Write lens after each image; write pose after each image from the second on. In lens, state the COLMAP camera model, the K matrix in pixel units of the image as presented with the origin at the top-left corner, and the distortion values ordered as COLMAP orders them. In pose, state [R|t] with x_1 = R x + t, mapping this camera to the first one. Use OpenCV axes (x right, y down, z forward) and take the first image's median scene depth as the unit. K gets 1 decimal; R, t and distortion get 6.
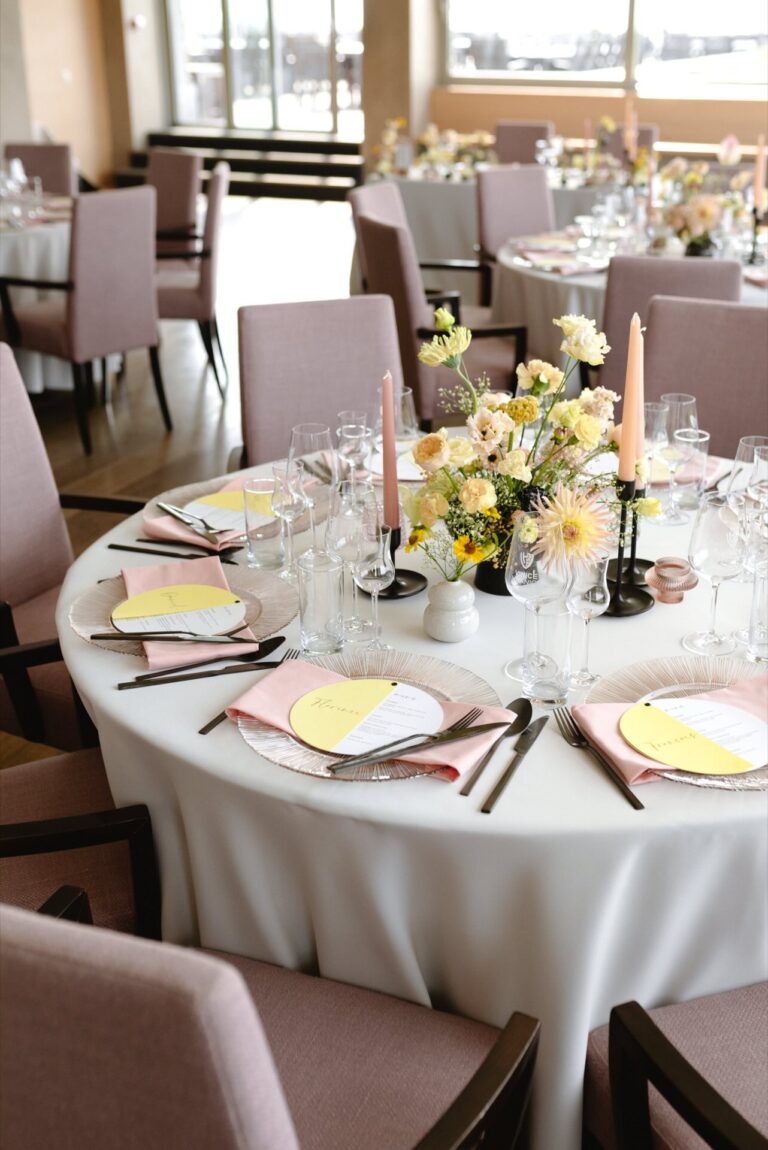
lens RADIAL K [[1342.4, 0, 446.9], [0, 1342.4, 574.1], [0, 0, 1]] dist [0.017609, 0.024714]
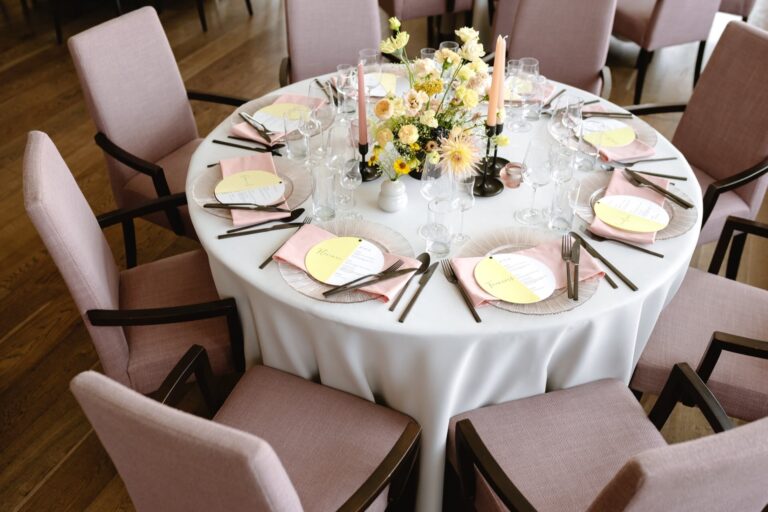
lens RADIAL K [[762.3, 0, 384.0], [0, 762.3, 256.0], [0, 0, 1]] dist [0.006241, 0.006702]
pose [[0.998461, 0.032218, -0.045142, 0.043150], [-0.018475, 0.960692, 0.277000, -0.191474], [0.052291, -0.275739, 0.959809, -0.049530]]
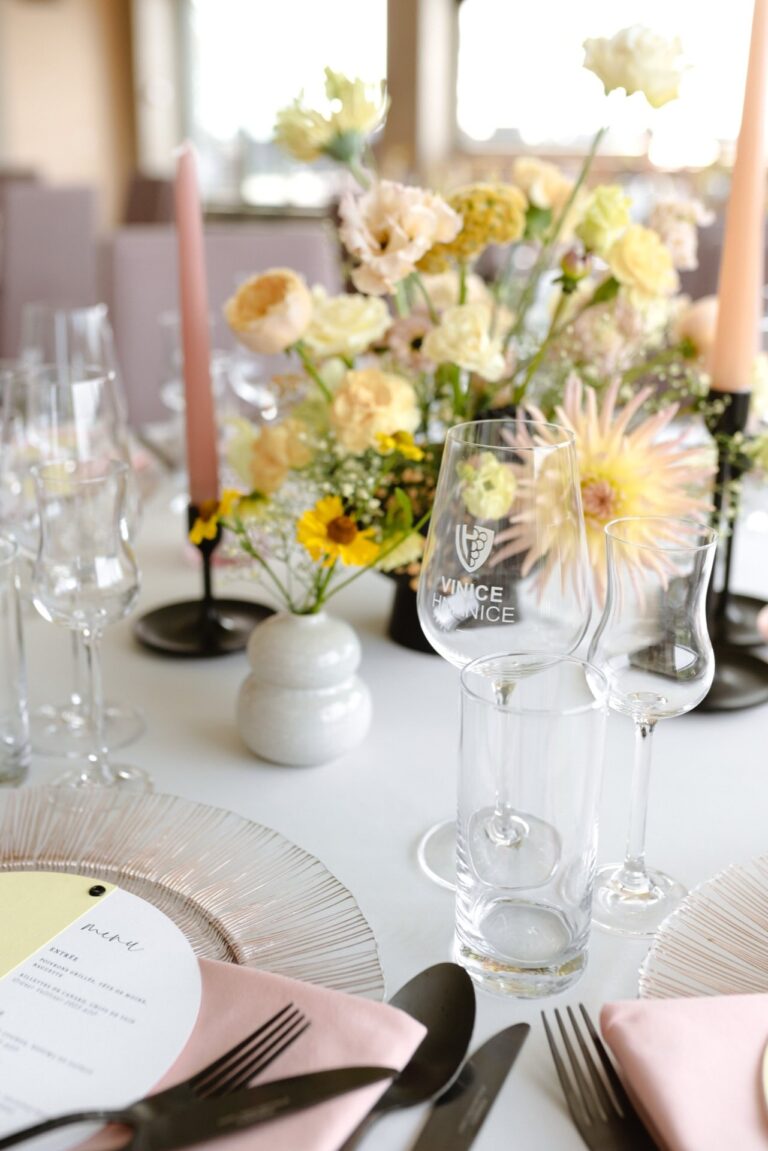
lens RADIAL K [[1142.5, 0, 399.3], [0, 1142.5, 552.2], [0, 0, 1]] dist [0.006241, 0.006702]
pose [[0.997821, 0.023413, -0.061684, 0.055209], [-0.028652, 0.995929, -0.085463, 0.015491], [0.059432, 0.087044, 0.994430, 0.666974]]
